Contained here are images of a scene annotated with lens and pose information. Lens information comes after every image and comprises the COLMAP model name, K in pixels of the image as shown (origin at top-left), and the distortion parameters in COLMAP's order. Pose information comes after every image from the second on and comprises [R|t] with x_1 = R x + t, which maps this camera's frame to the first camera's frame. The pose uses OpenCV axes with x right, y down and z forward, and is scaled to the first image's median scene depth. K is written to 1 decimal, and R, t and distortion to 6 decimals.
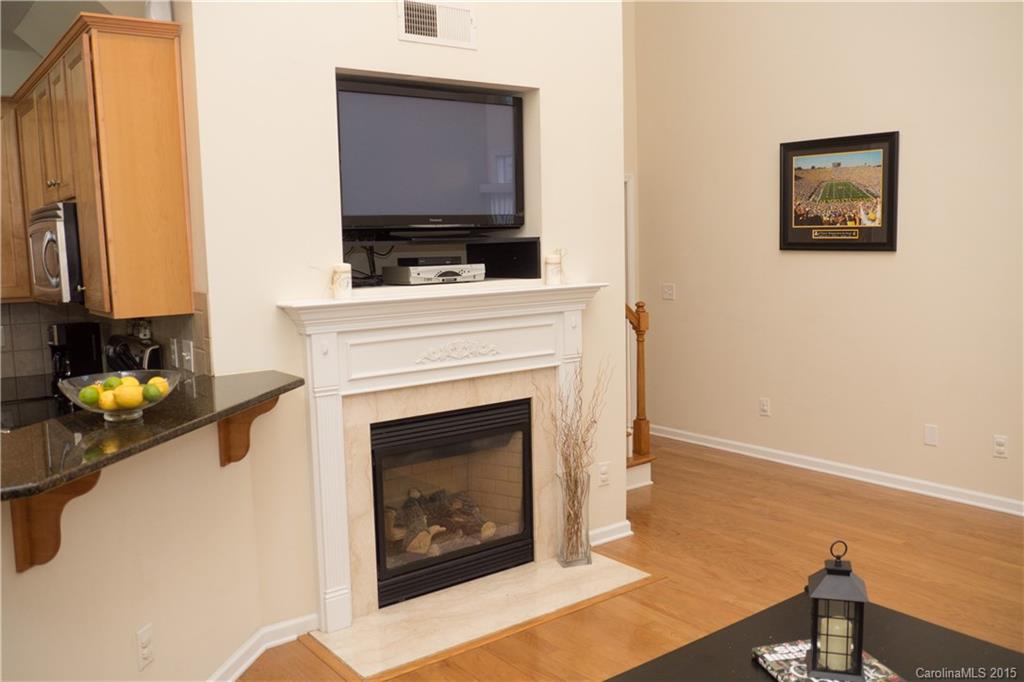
lens RADIAL K [[871.3, 0, 512.0], [0, 871.3, 341.0], [0, 0, 1]] dist [-0.004963, -0.014020]
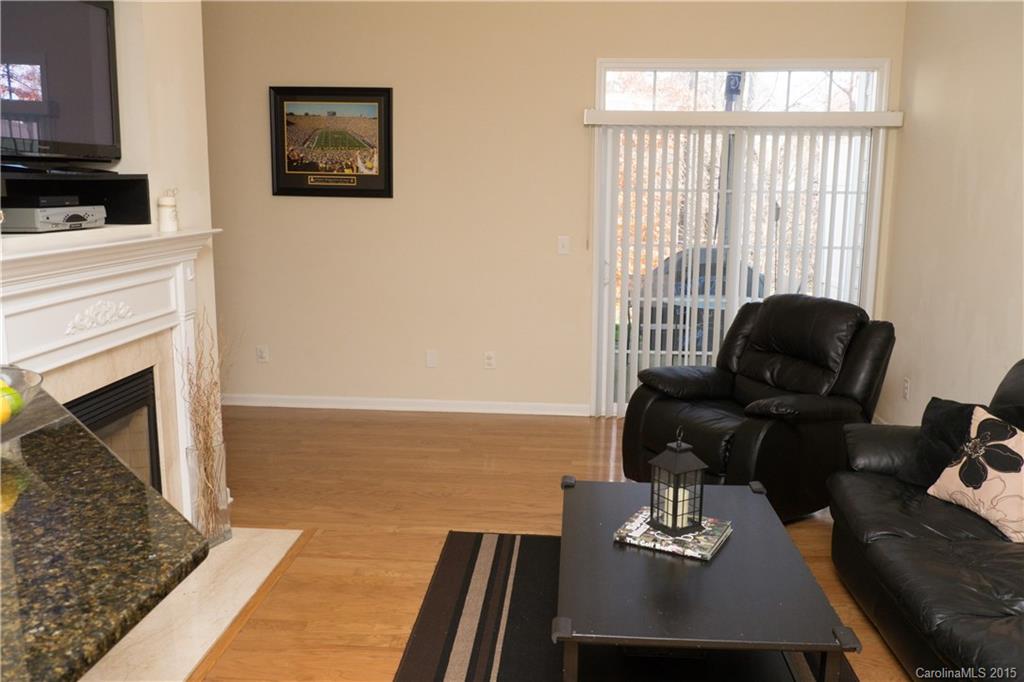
lens RADIAL K [[880.3, 0, 512.0], [0, 880.3, 341.0], [0, 0, 1]] dist [-0.024313, 0.010345]
pose [[0.663796, -0.103955, 0.740654, -0.303305], [0.061442, 0.994525, 0.084522, -0.007387], [-0.745386, -0.010598, 0.666549, 0.139340]]
